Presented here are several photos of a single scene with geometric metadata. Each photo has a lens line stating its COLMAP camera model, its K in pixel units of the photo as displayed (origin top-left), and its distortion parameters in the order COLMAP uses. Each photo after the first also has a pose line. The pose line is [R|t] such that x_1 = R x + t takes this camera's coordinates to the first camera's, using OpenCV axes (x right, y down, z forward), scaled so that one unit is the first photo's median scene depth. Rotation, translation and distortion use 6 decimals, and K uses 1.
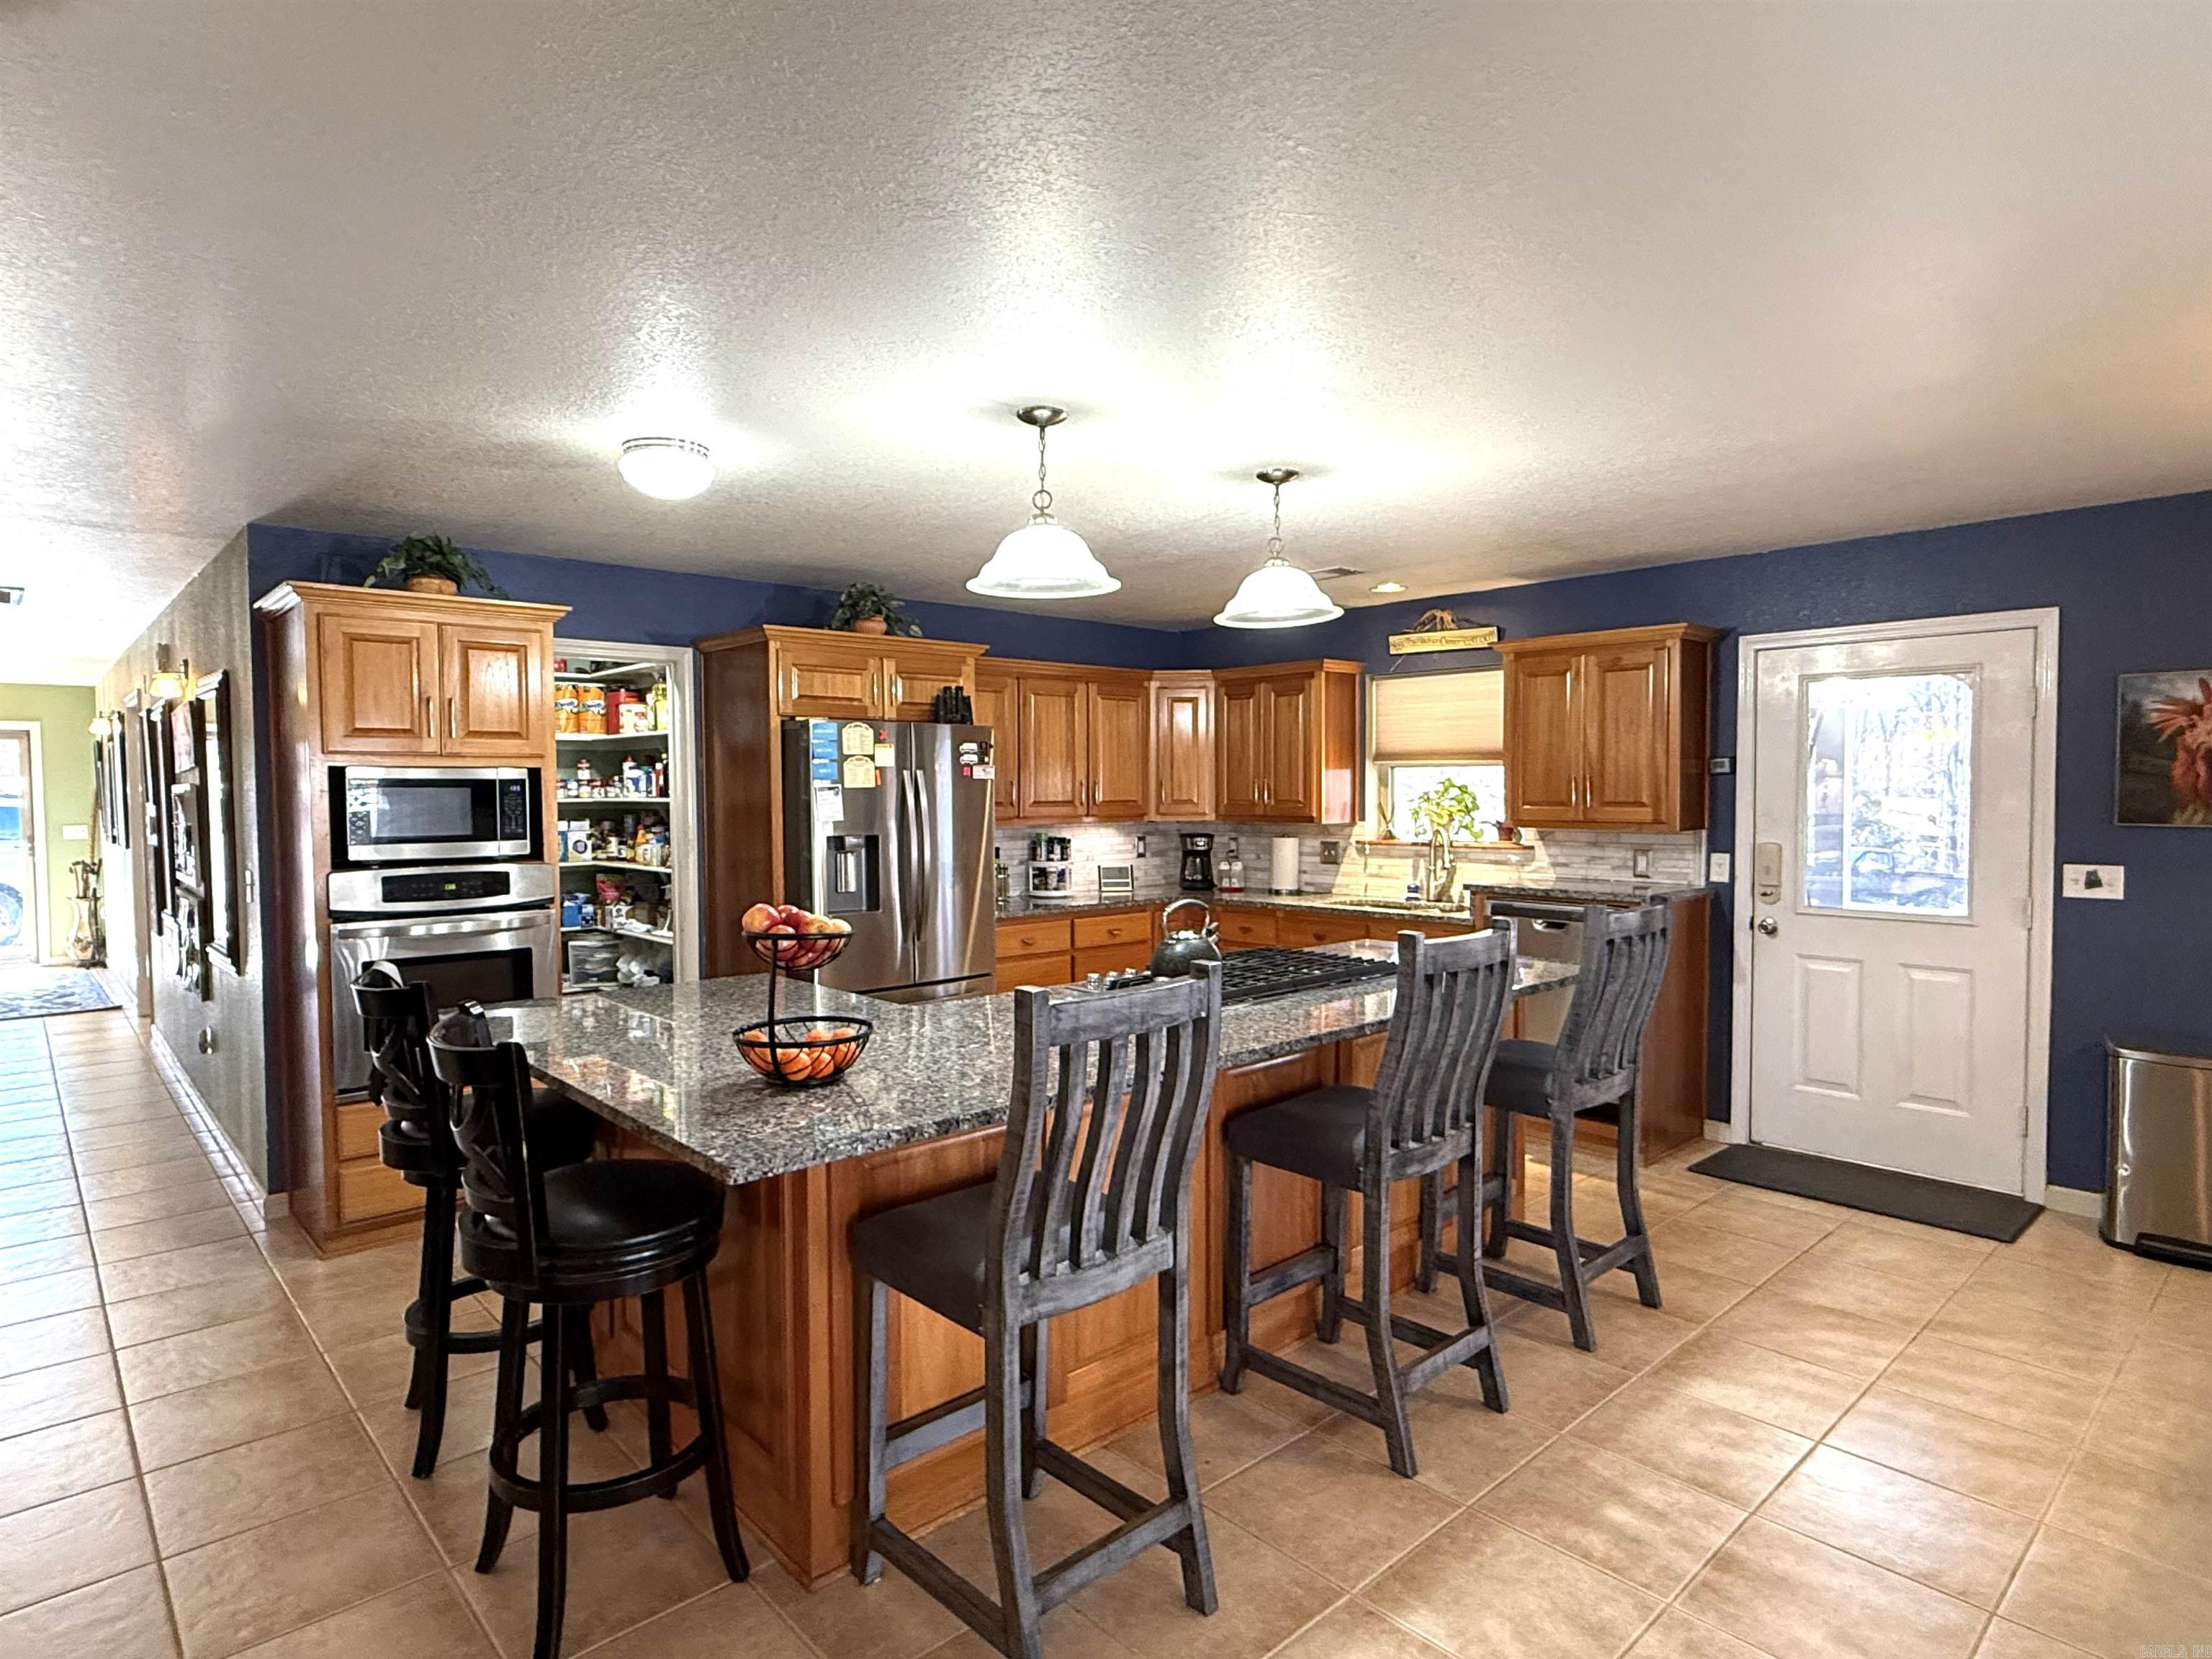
lens RADIAL K [[1211.5, 0, 1099.7], [0, 1211.5, 837.3], [0, 0, 1]] dist [0.001271, -0.000788]
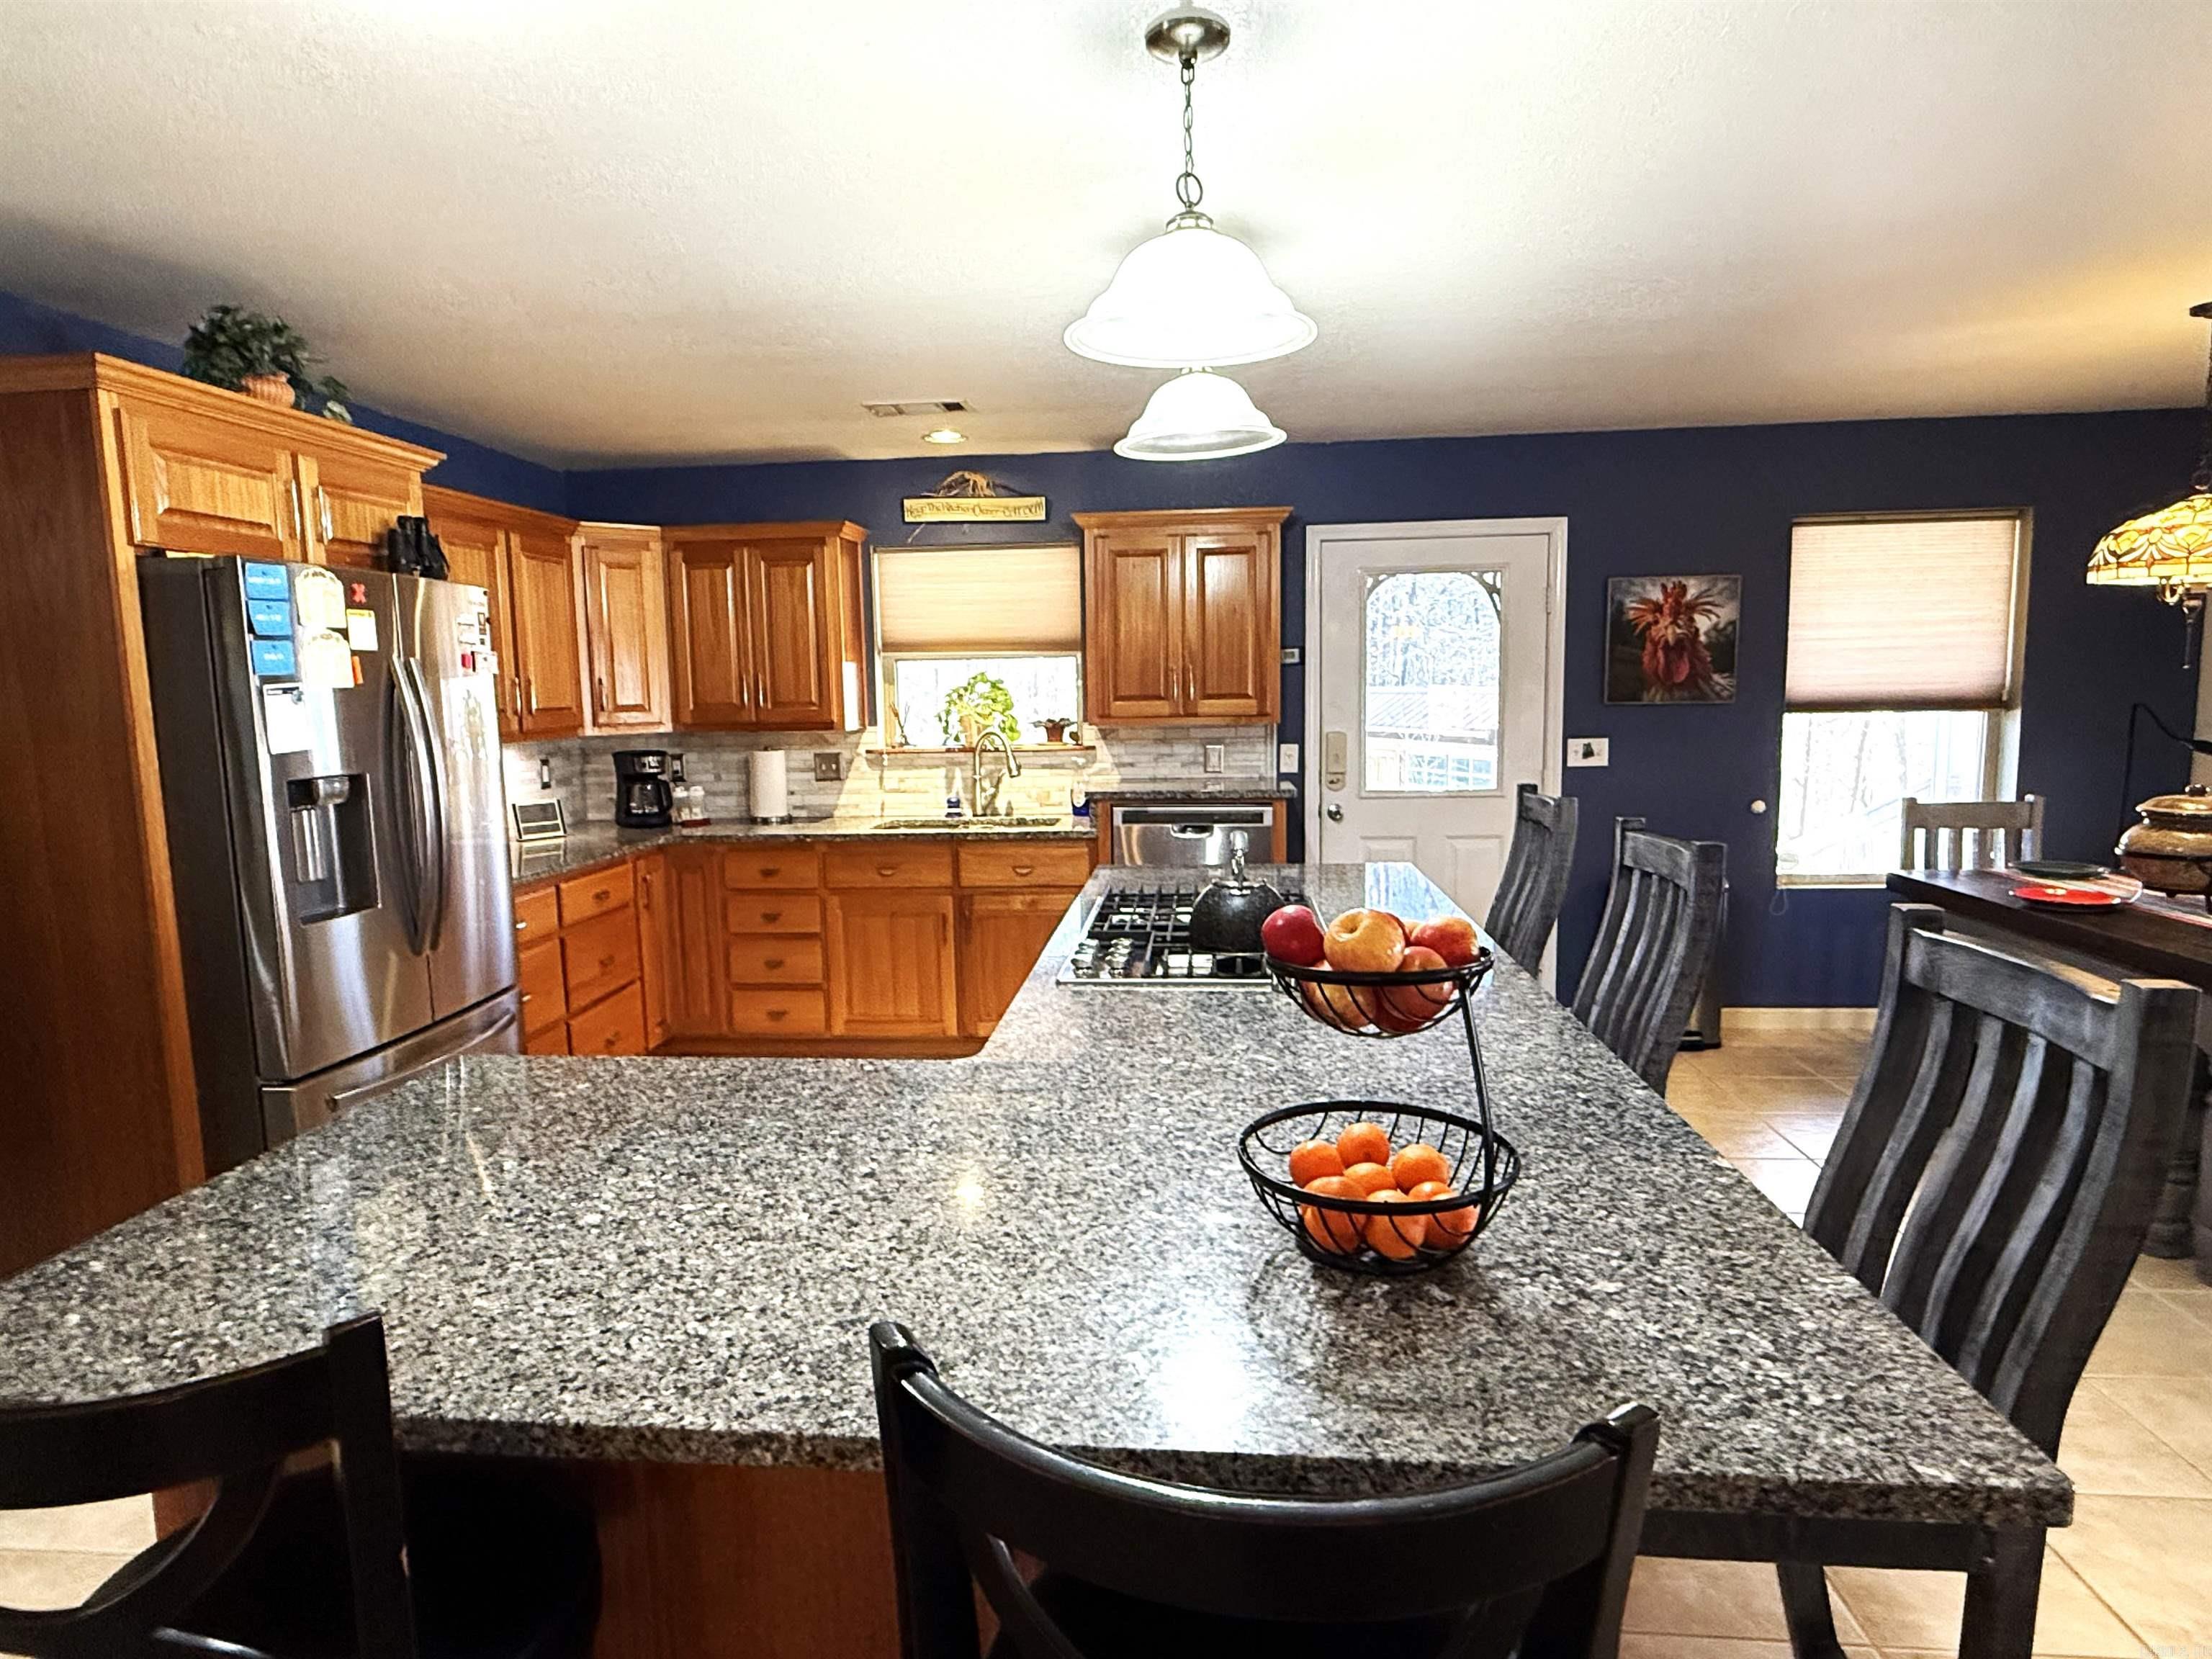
lens RADIAL K [[1261.9, 0, 1091.6], [0, 1261.9, 838.2], [0, 0, 1]] dist [0.002364, -0.000629]
pose [[0.741085, -0.091629, 0.665129, -0.326355], [0.043265, 0.995102, 0.088881, -0.009417], [-0.670016, -0.037092, 0.741420, 0.341965]]
